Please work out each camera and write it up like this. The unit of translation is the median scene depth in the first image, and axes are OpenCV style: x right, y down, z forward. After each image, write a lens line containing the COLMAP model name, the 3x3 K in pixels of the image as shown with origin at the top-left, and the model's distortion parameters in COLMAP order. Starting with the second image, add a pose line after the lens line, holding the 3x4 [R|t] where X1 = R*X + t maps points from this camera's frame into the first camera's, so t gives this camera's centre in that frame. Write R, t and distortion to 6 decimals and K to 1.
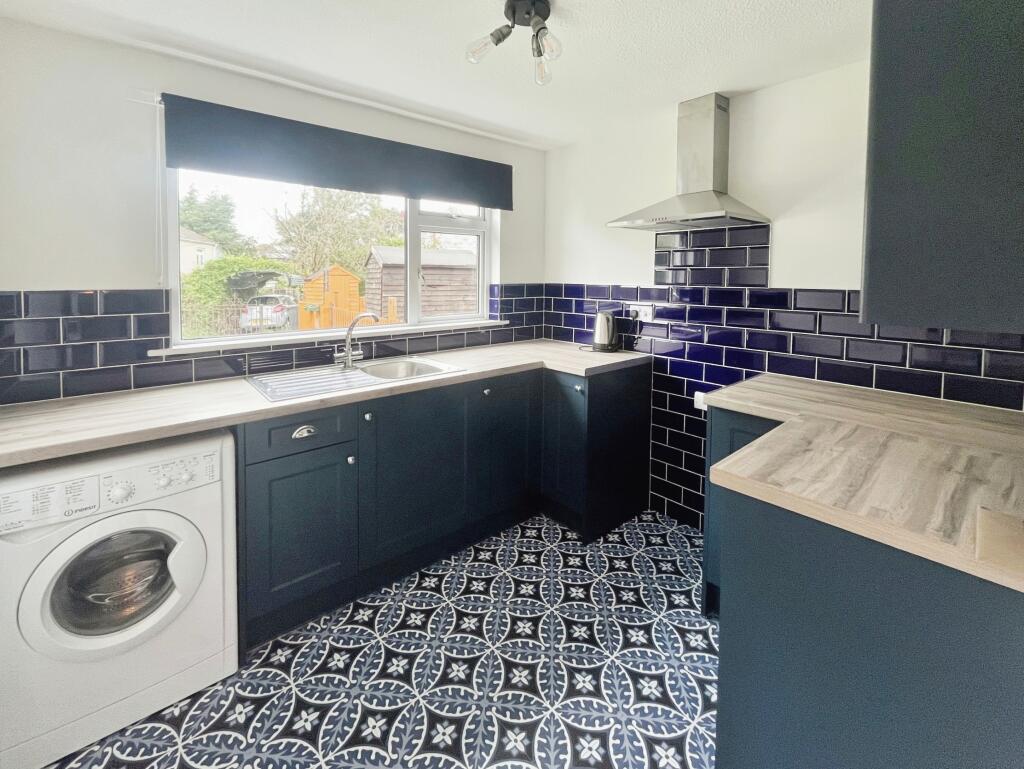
lens RADIAL K [[450.4, 0, 509.6], [0, 450.4, 392.0], [0, 0, 1]] dist [0.001456, 0.000199]
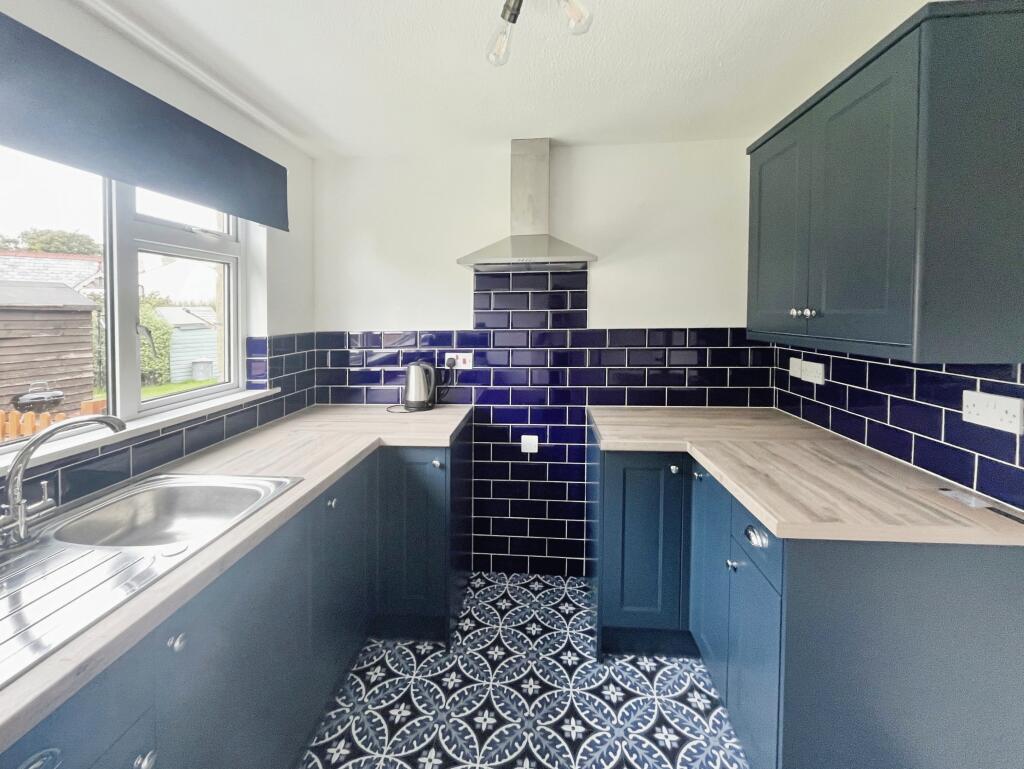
lens RADIAL K [[450.4, 0, 509.6], [0, 450.4, 392.0], [0, 0, 1]] dist [0.001456, 0.000199]
pose [[0.712546, -0.130136, 0.689452, -0.250280], [0.191696, 0.981370, -0.012881, -0.082260], [-0.674931, 0.141343, 0.724217, 0.288779]]
